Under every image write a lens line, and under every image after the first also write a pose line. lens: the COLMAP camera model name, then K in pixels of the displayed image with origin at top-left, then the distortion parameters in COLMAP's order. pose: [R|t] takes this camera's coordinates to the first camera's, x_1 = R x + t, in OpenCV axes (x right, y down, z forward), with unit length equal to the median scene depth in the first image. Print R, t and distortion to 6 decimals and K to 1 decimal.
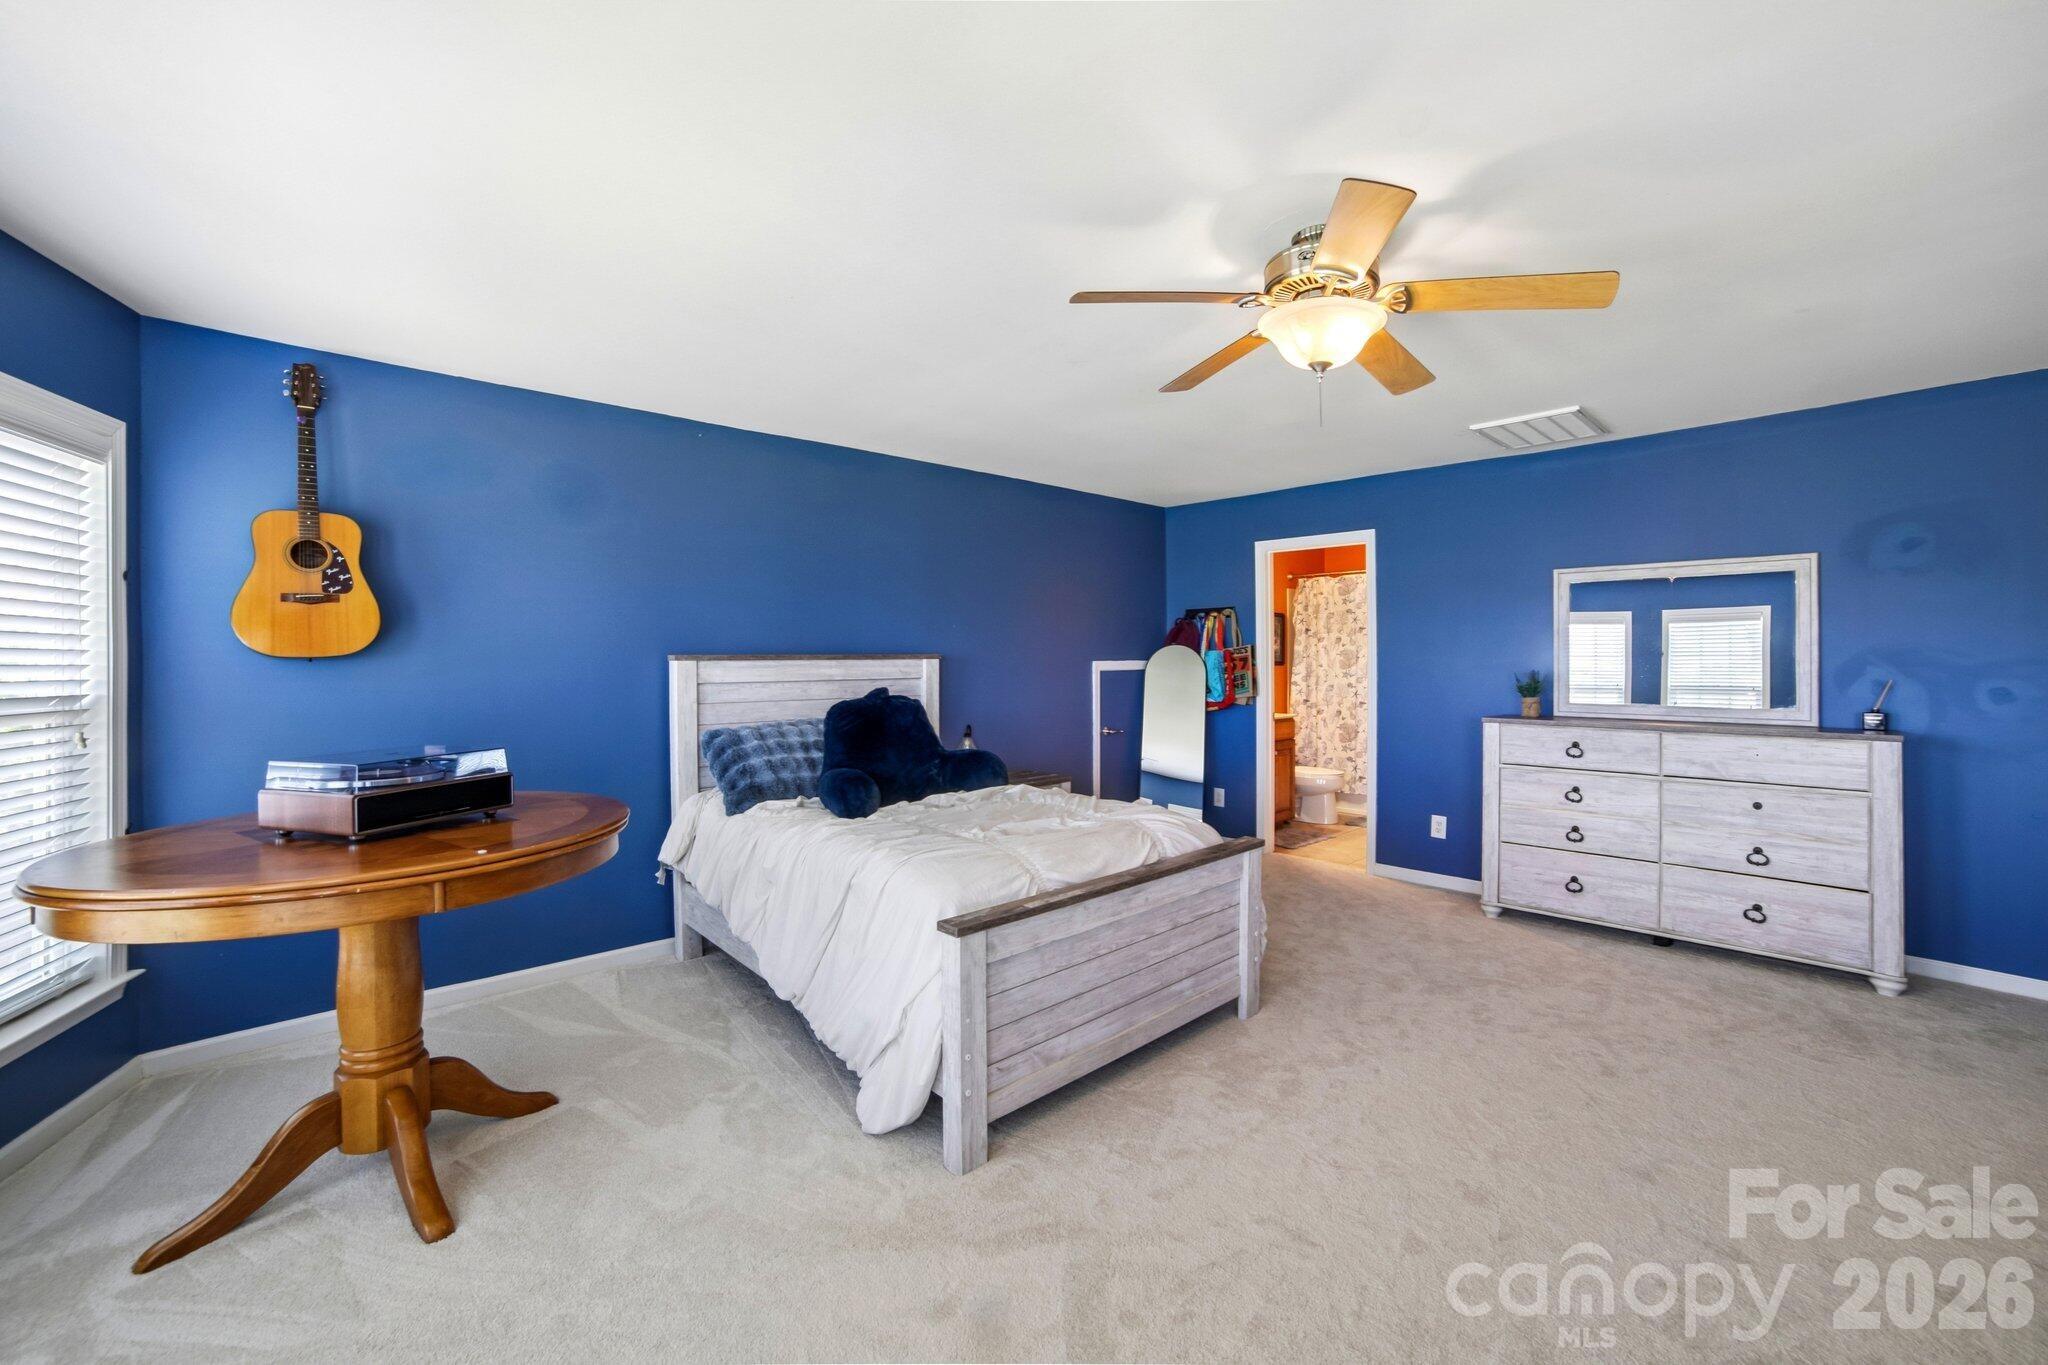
lens RADIAL K [[828.0, 0, 1031.7], [0, 828.0, 674.0], [0, 0, 1]] dist [-0.092137, 0.029490]
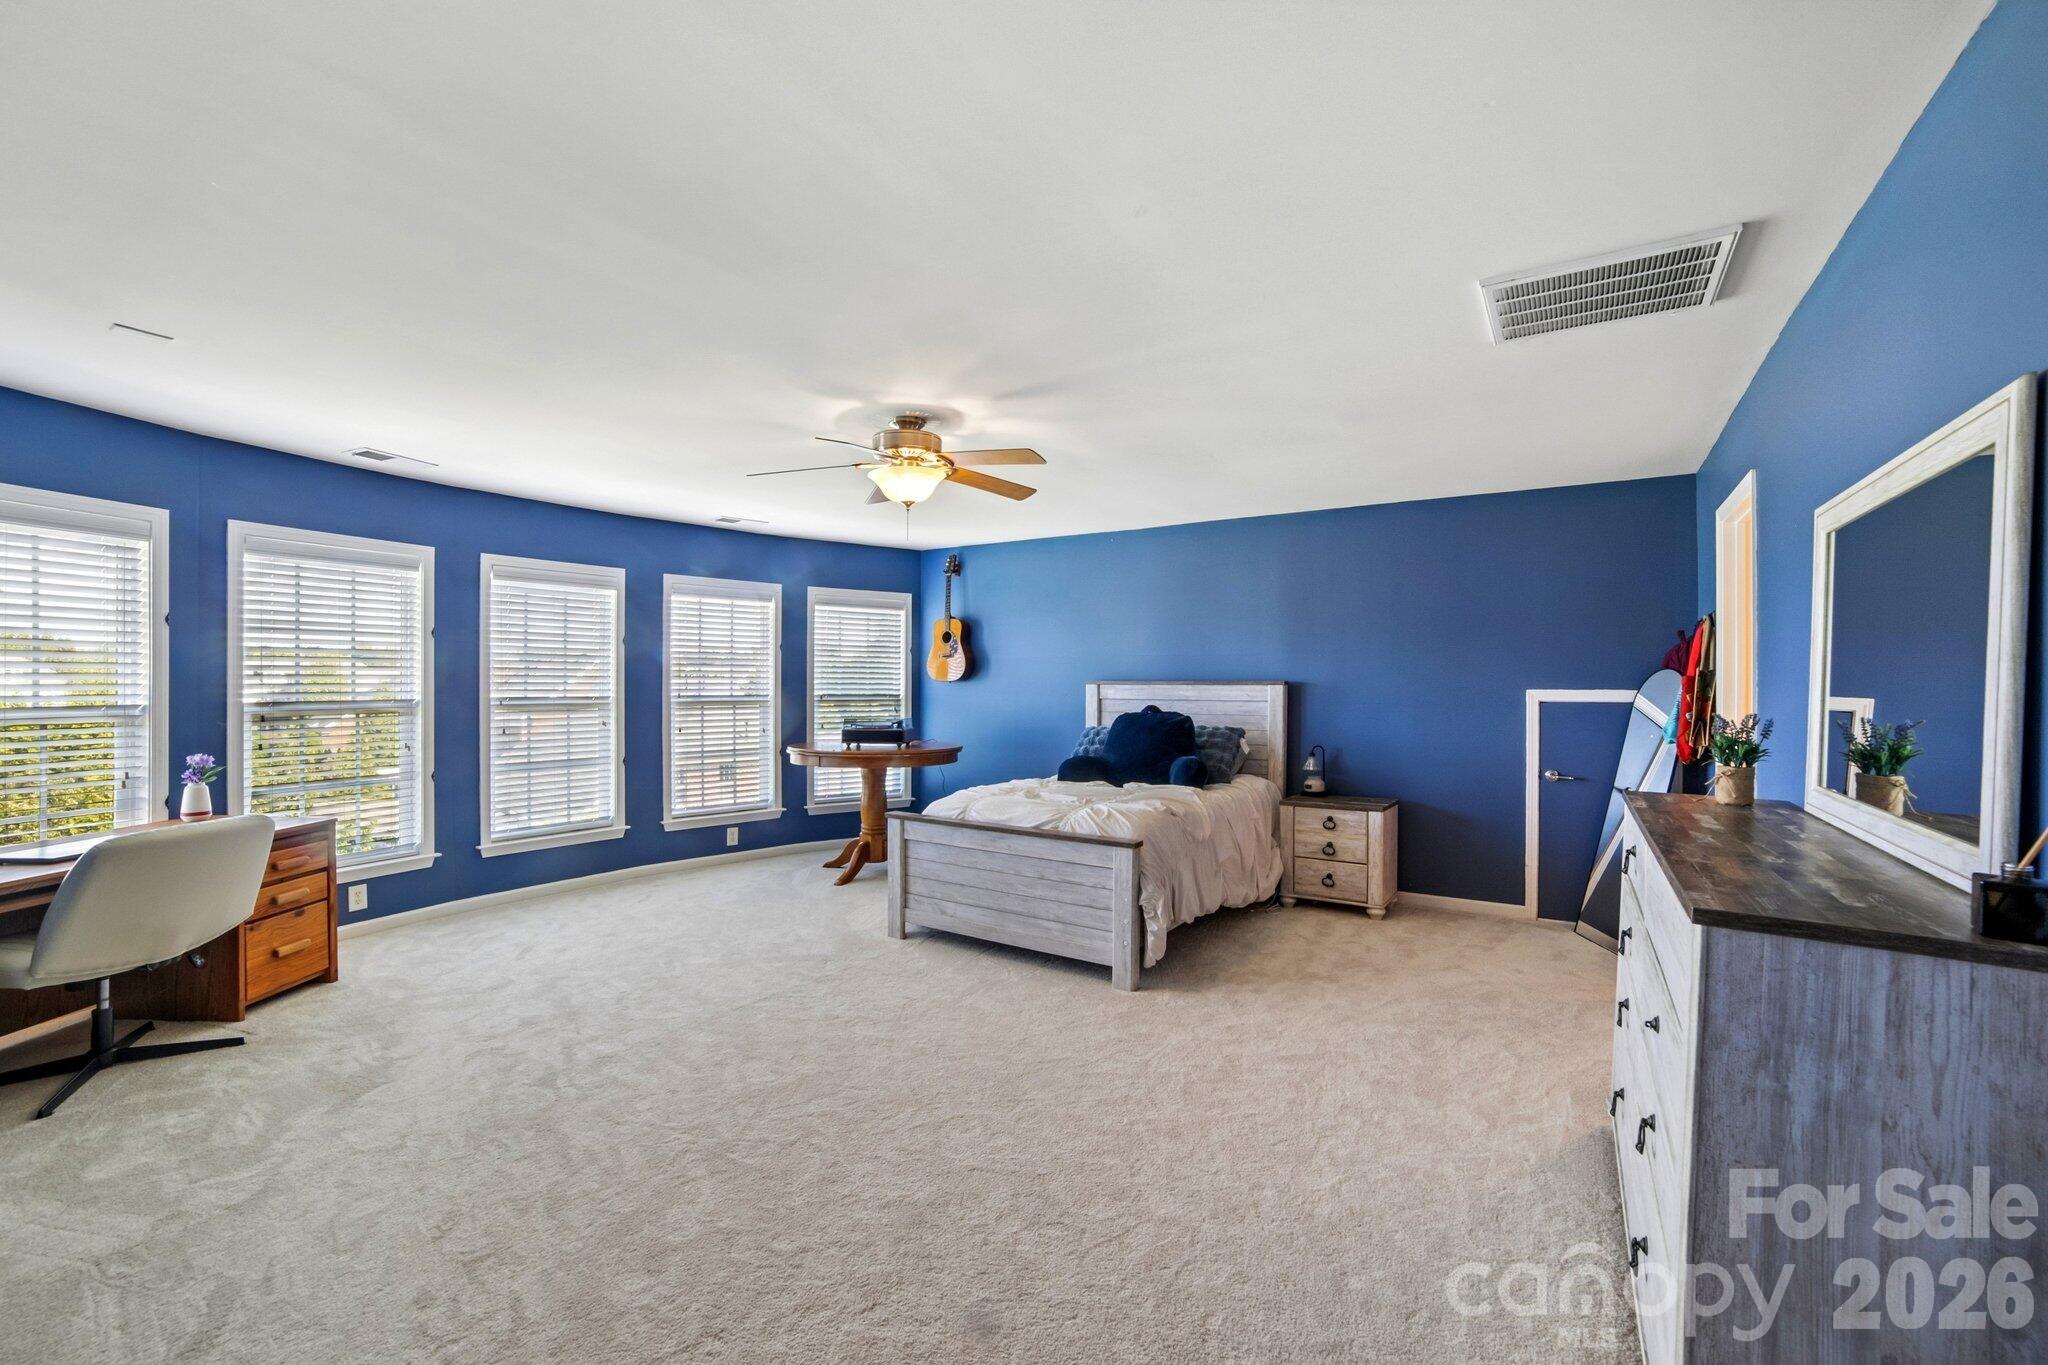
lens RADIAL K [[828.0, 0, 1031.7], [0, 828.0, 674.0], [0, 0, 1]] dist [-0.092137, 0.029490]
pose [[0.243813, -0.001500, -0.969821, 0.773264], [-0.021747, 0.999739, -0.007013, -0.015608], [0.969578, 0.022800, 0.243717, 0.315911]]
